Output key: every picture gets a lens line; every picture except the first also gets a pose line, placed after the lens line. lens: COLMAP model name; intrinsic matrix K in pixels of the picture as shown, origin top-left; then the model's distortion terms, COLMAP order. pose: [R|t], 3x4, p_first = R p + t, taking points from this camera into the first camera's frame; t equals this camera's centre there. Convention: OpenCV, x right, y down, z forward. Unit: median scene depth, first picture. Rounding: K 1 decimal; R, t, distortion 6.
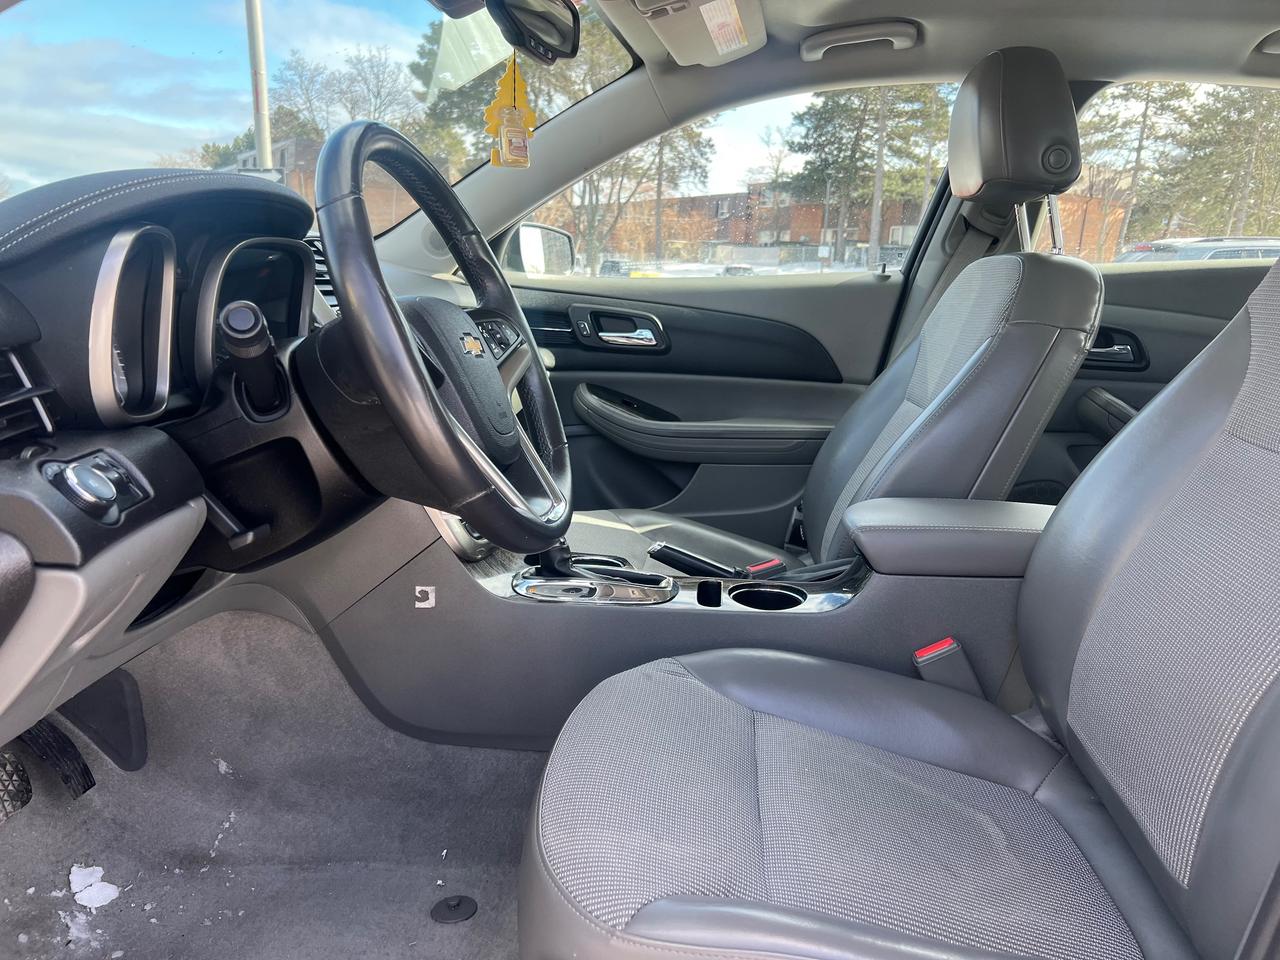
lens RADIAL K [[964.6, 0, 629.8], [0, 964.6, 484.8], [0, 0, 1]] dist [0.030442, -0.044528]
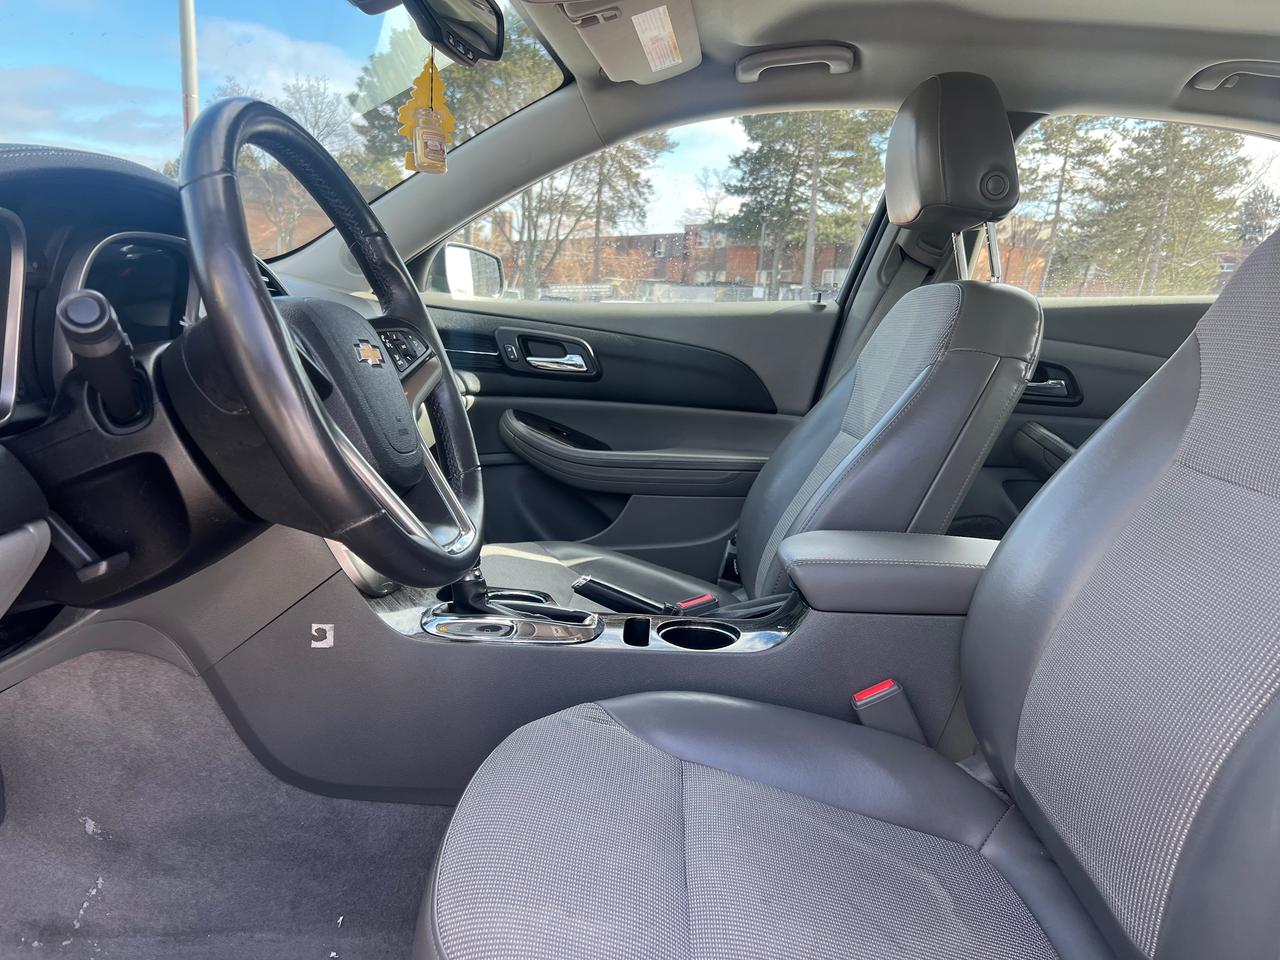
lens RADIAL K [[964.6, 0, 626.8], [0, 964.6, 486.5], [0, 0, 1]] dist [0.030442, -0.044528]
pose [[0.997966, 0.010675, 0.062845, 0.008177], [-0.008498, 0.999358, -0.034815, 0.003161], [-0.063176, 0.034210, 0.997416, 0.040901]]
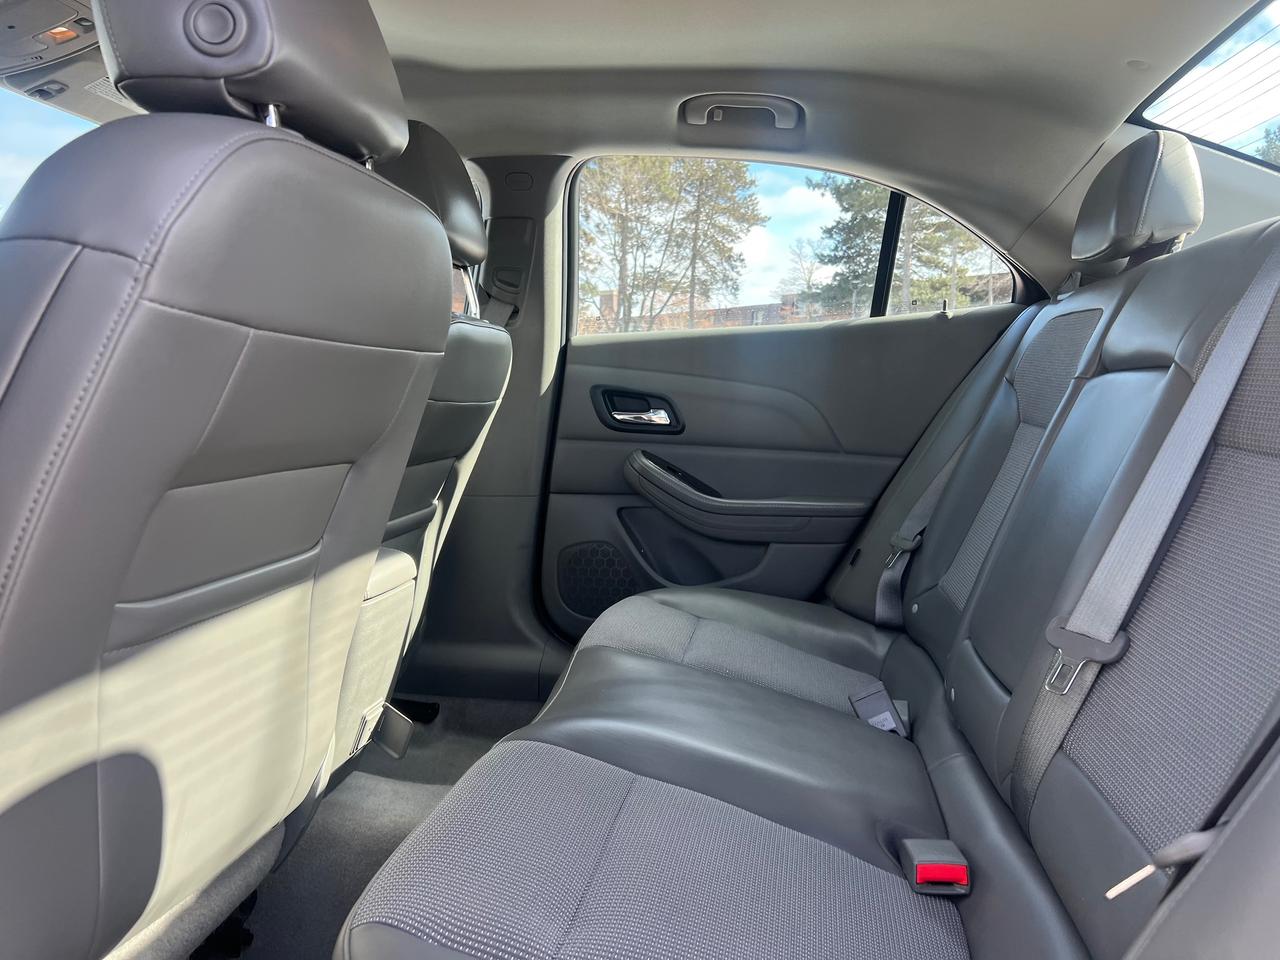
lens RADIAL K [[964.6, 0, 626.9], [0, 964.6, 478.3], [0, 0, 1]] dist [0.030442, -0.044528]
pose [[0.998946, -0.002501, -0.045839, 0.498245], [-0.002816, 0.993295, -0.115571, 0.045460], [0.045821, 0.115578, 0.992241, -0.004397]]
